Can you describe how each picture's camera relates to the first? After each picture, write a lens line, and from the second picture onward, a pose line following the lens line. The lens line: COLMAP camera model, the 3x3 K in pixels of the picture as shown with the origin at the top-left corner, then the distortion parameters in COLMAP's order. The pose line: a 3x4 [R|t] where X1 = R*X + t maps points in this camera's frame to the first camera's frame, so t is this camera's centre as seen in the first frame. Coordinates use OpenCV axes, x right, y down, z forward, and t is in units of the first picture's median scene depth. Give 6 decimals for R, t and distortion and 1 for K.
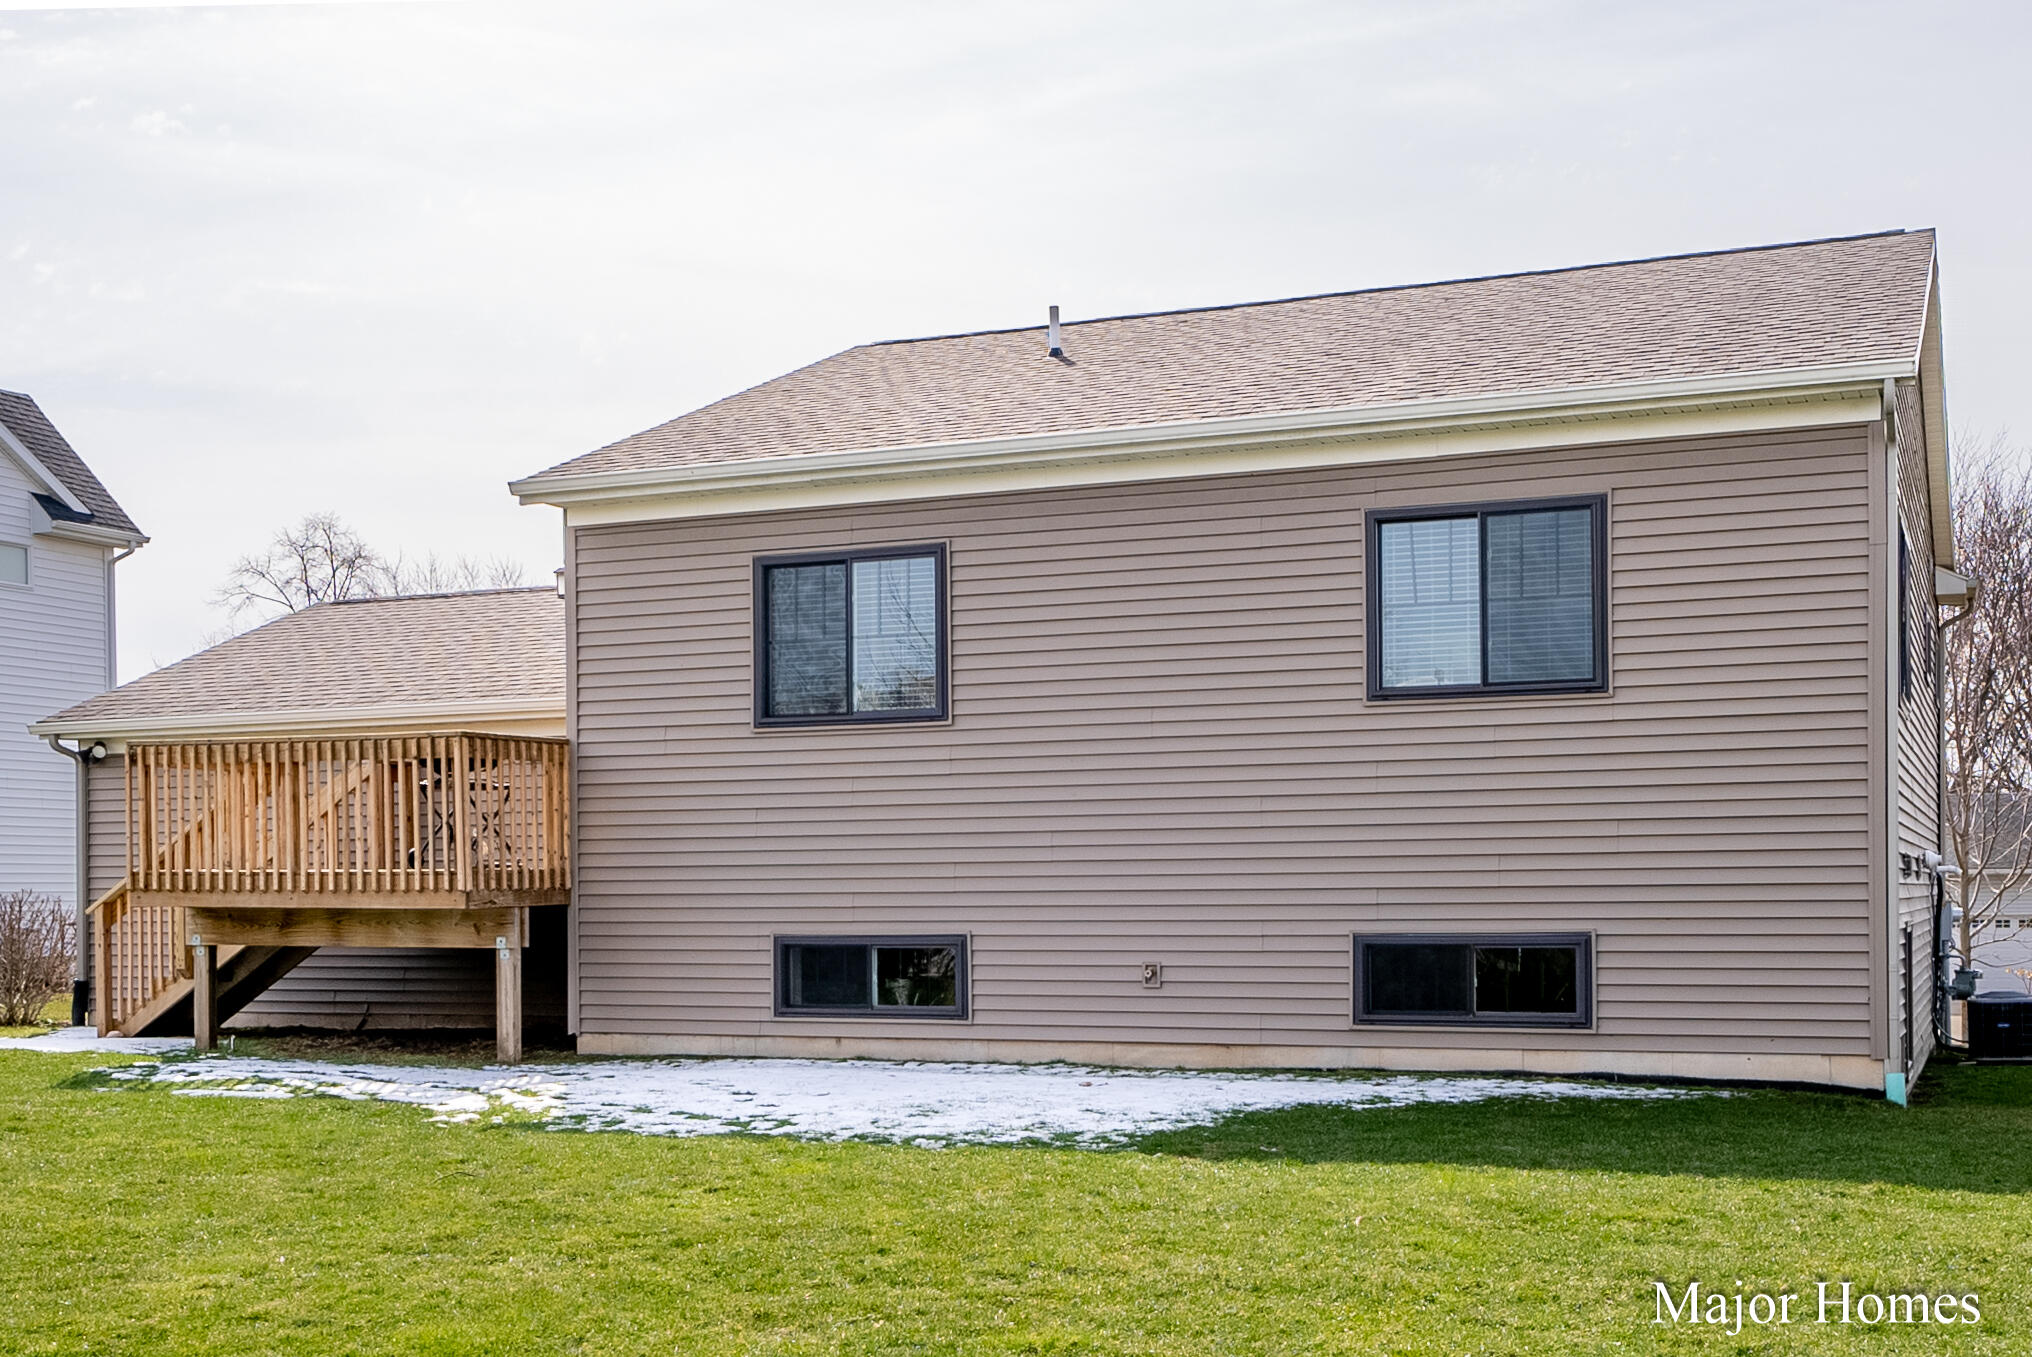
lens RADIAL K [[2684.9, 0, 1014.6], [0, 2684.9, 695.9], [0, 0, 1]] dist [0.013092, 0.000000]
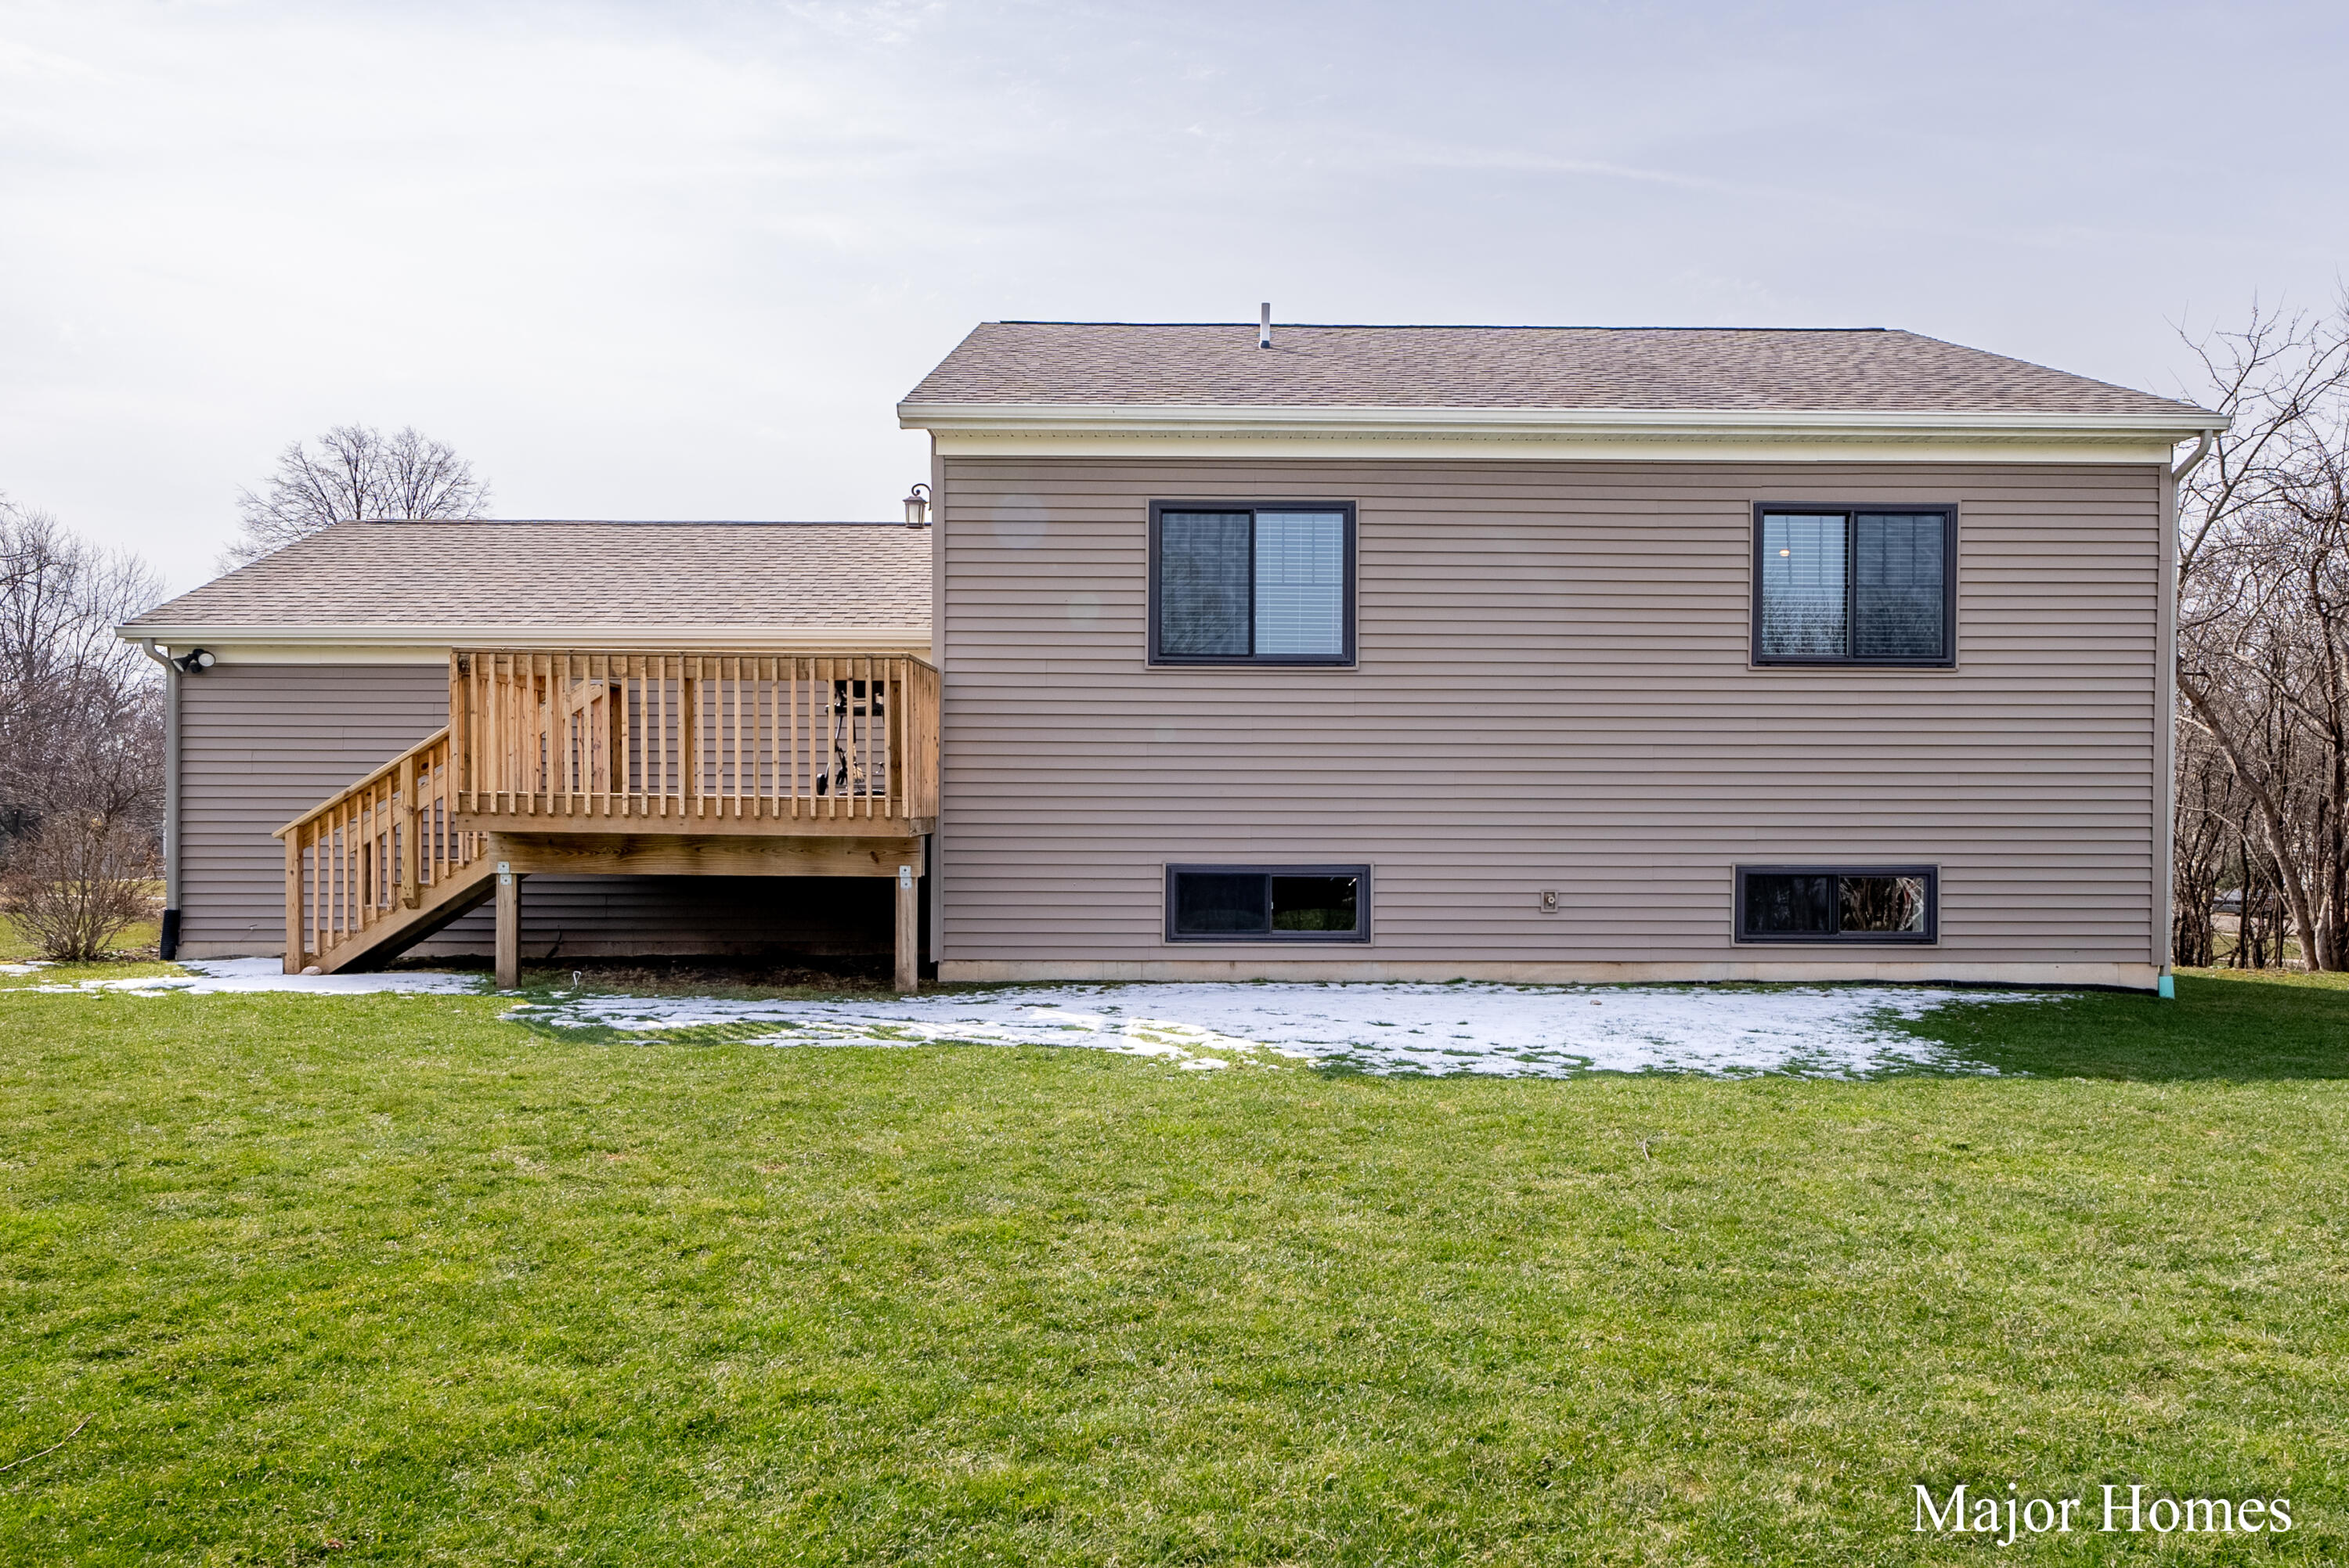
lens RADIAL K [[1844.7, 0, 1173.5], [0, 1844.7, 760.7], [0, 0, 1]] dist [0.015700, 0.000534]
pose [[0.892364, 0.025586, 0.450590, -0.411780], [-0.043798, 0.998589, 0.030036, 0.027112], [-0.449186, -0.046538, 0.892225, 0.360314]]
